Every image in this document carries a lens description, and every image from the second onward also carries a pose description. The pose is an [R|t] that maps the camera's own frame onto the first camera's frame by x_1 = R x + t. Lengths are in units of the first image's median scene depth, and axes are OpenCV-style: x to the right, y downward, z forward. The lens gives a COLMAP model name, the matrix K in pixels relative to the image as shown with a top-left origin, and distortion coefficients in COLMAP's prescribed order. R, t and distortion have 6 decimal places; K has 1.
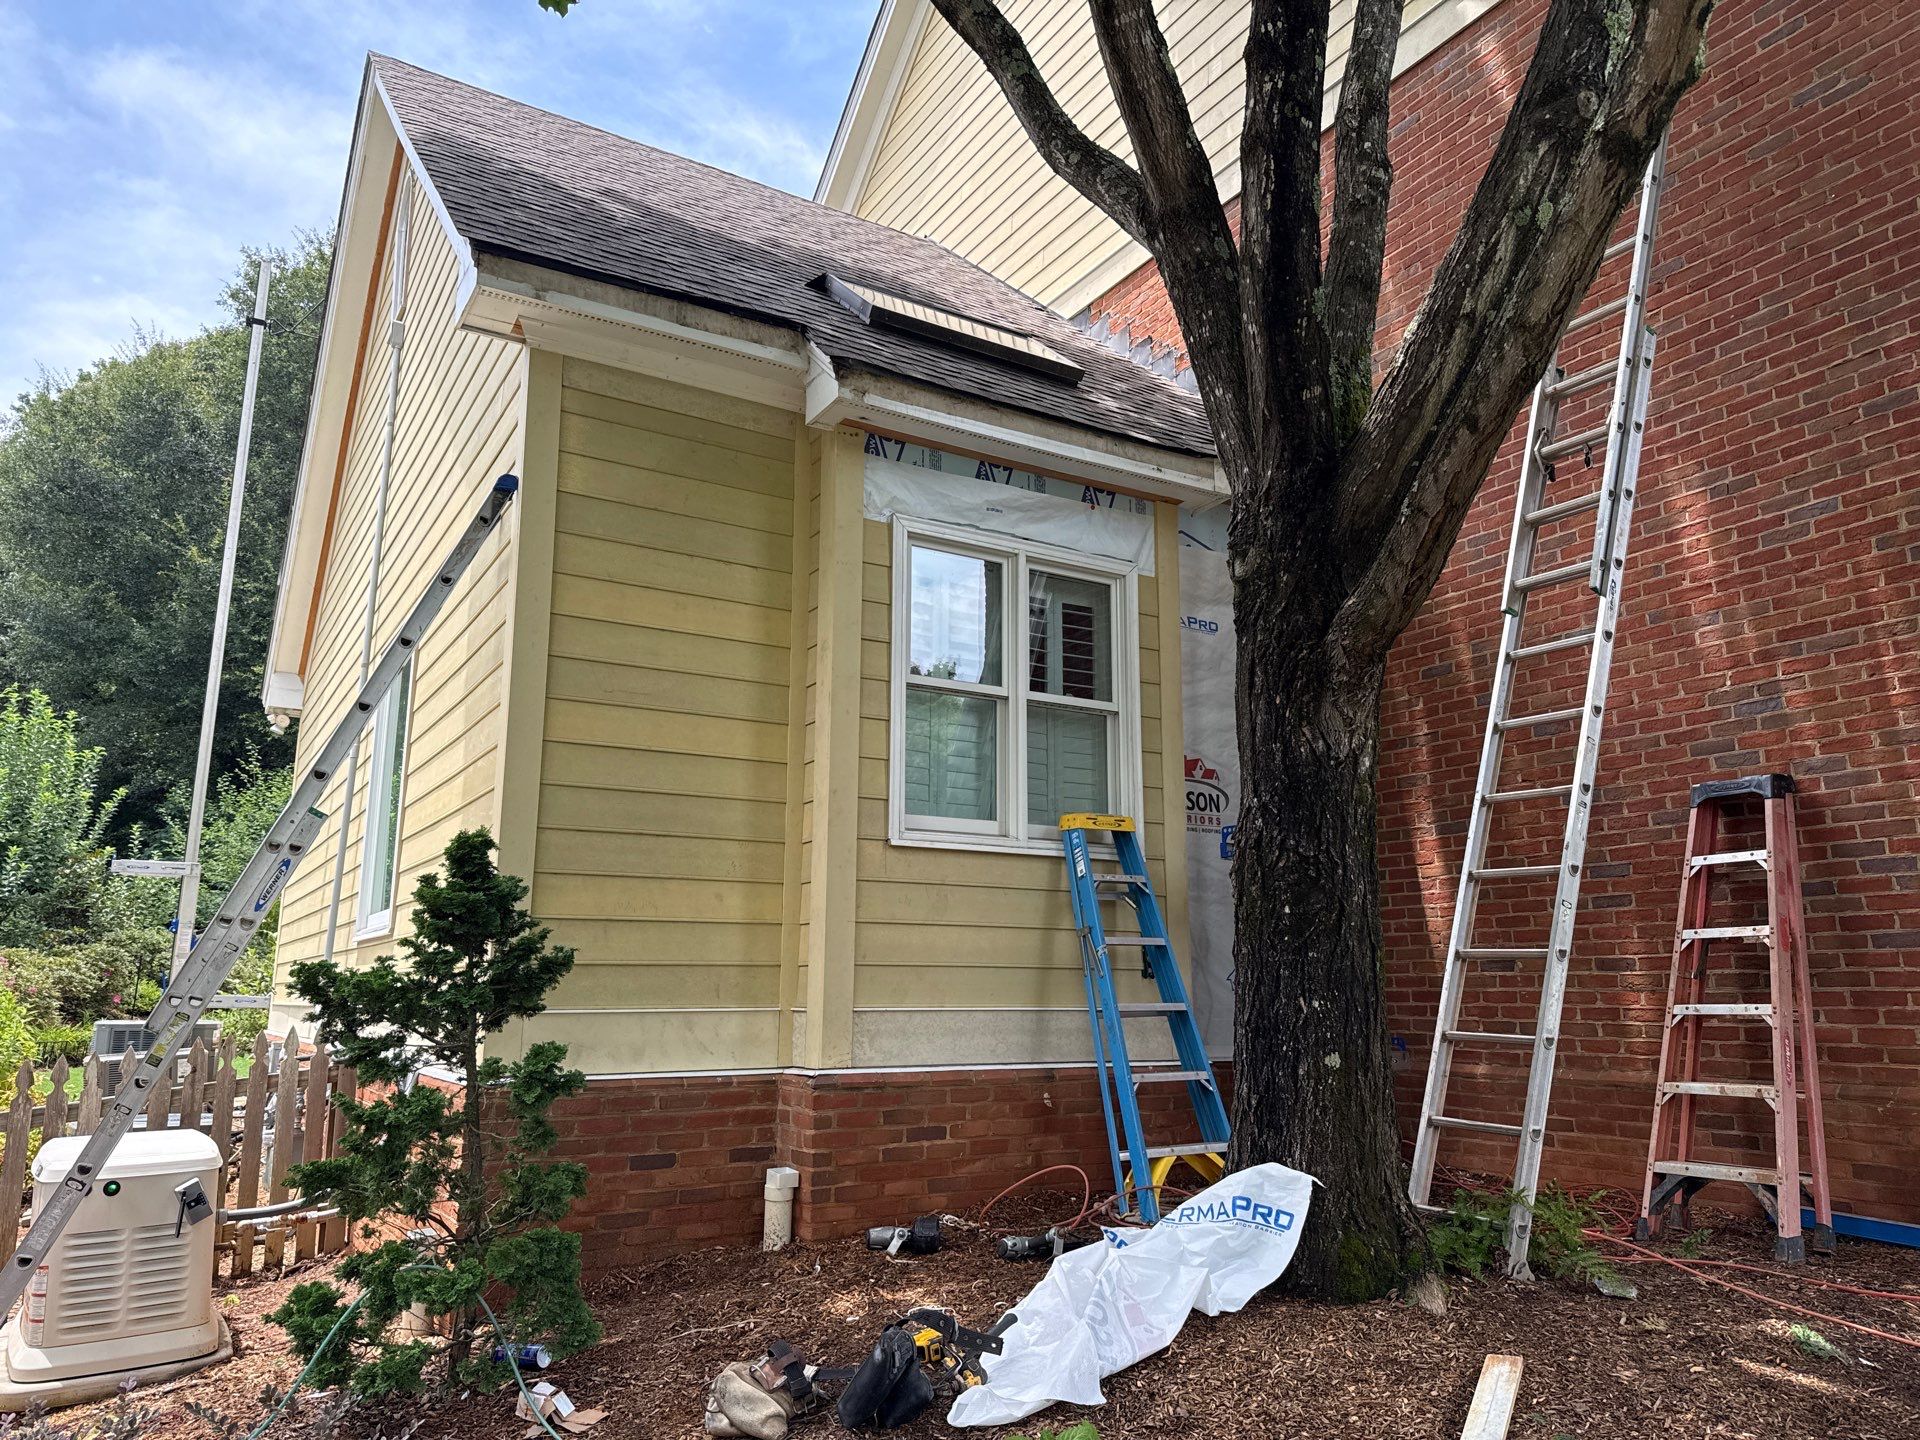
lens RADIAL K [[1343.4, 0, 952.8], [0, 1343.4, 722.4], [0, 0, 1]] dist [0.105779, -0.107676]
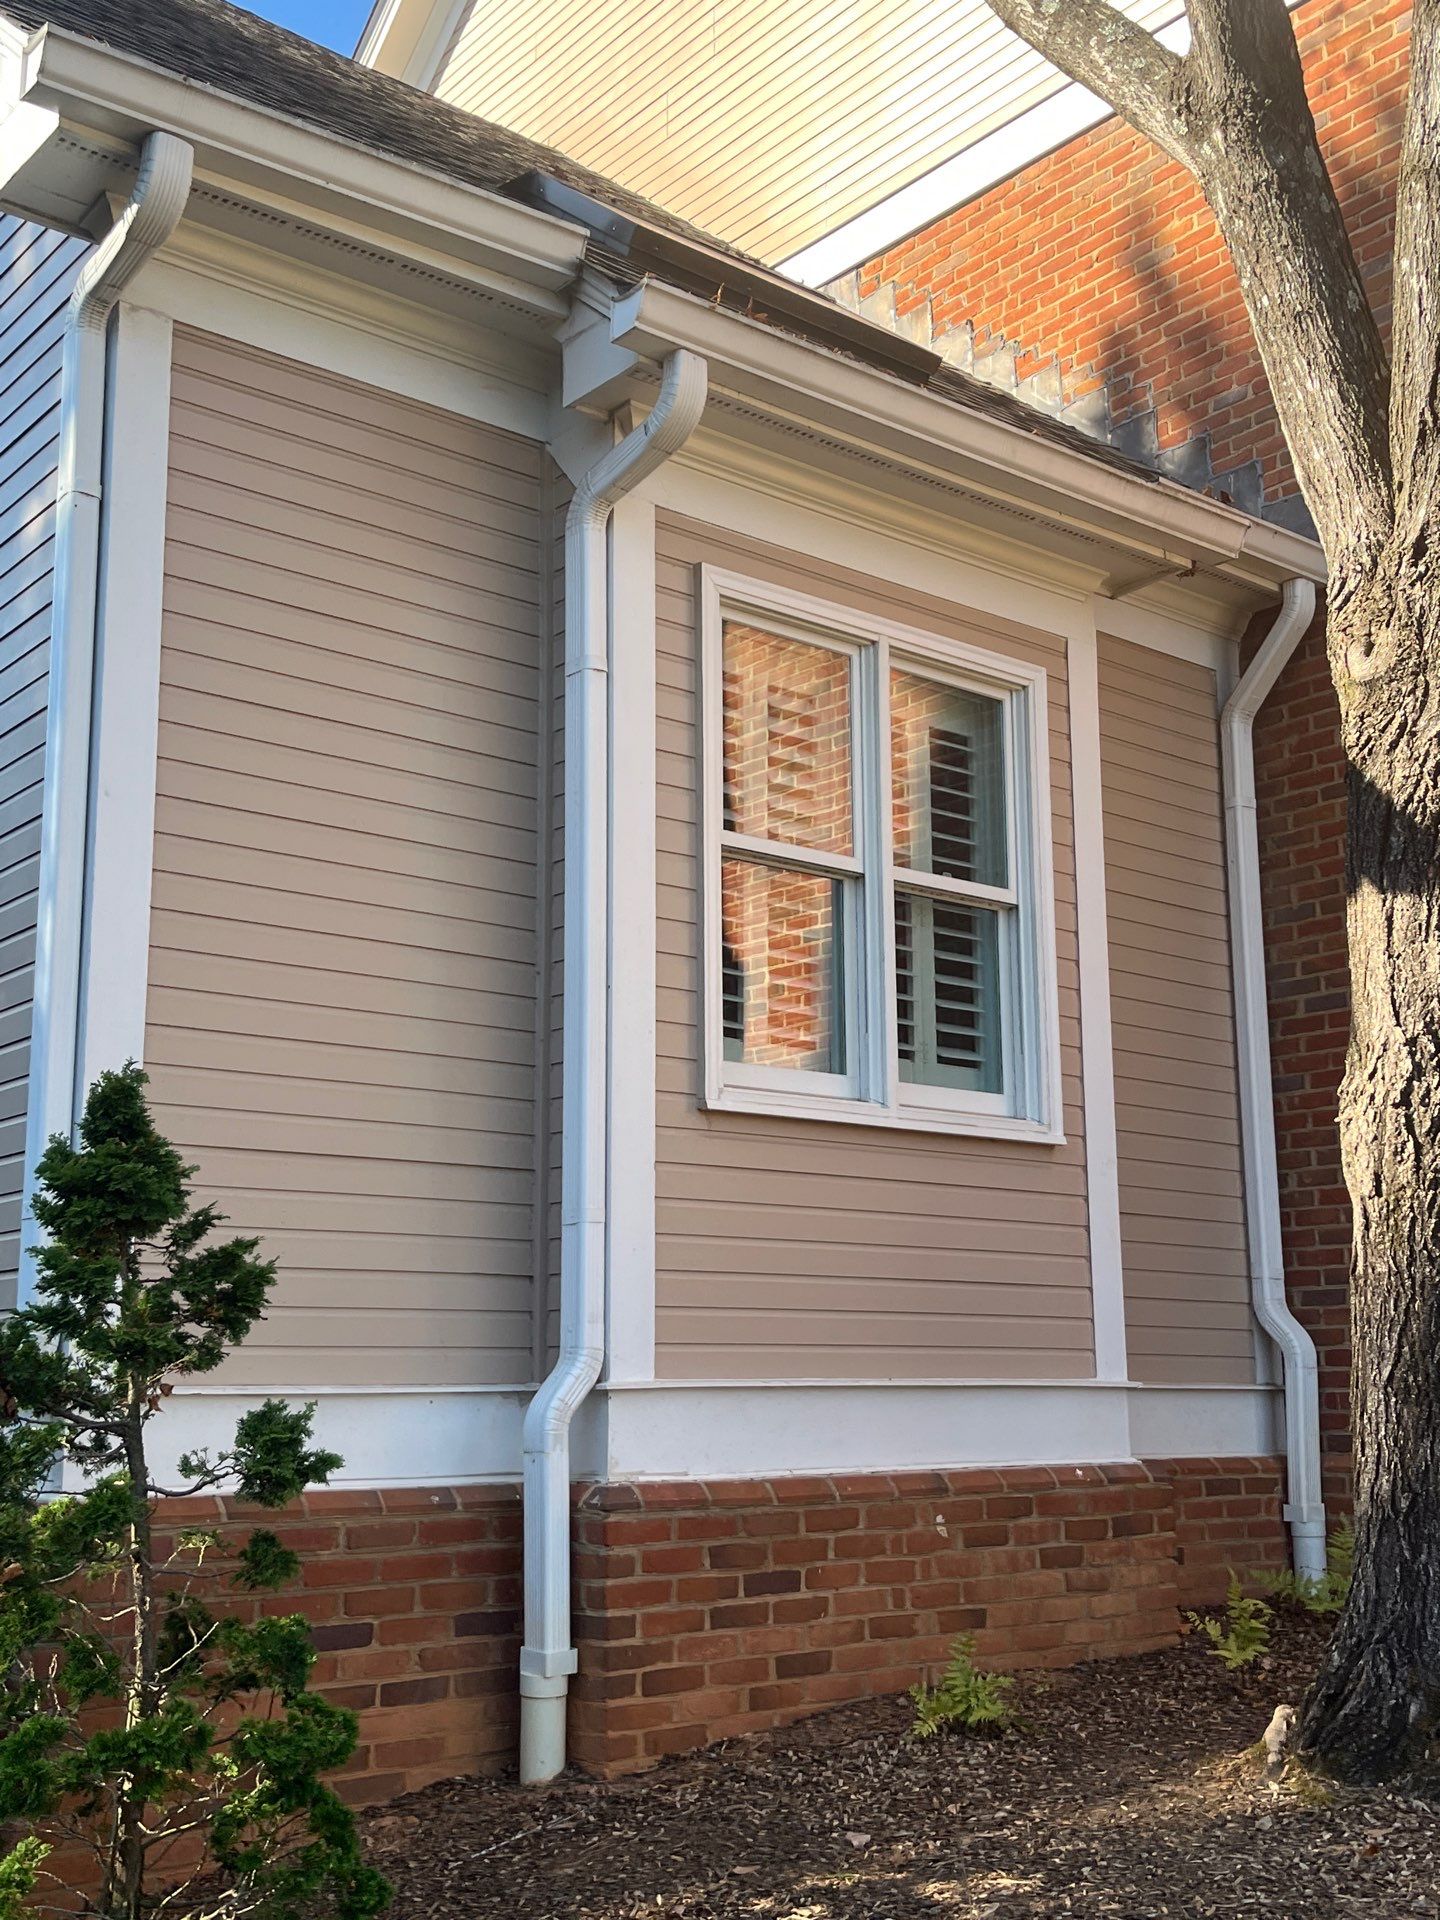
lens RADIAL K [[2183.0, 0, 720.0], [0, 2183.0, 960.0], [0, 0, 1]] dist [0.005701, 0.001097]
pose [[0.988553, 0.017643, 0.149840, -0.196730], [-0.017411, 0.999844, -0.002861, 0.027162], [-0.149867, 0.000219, 0.988706, 0.033500]]
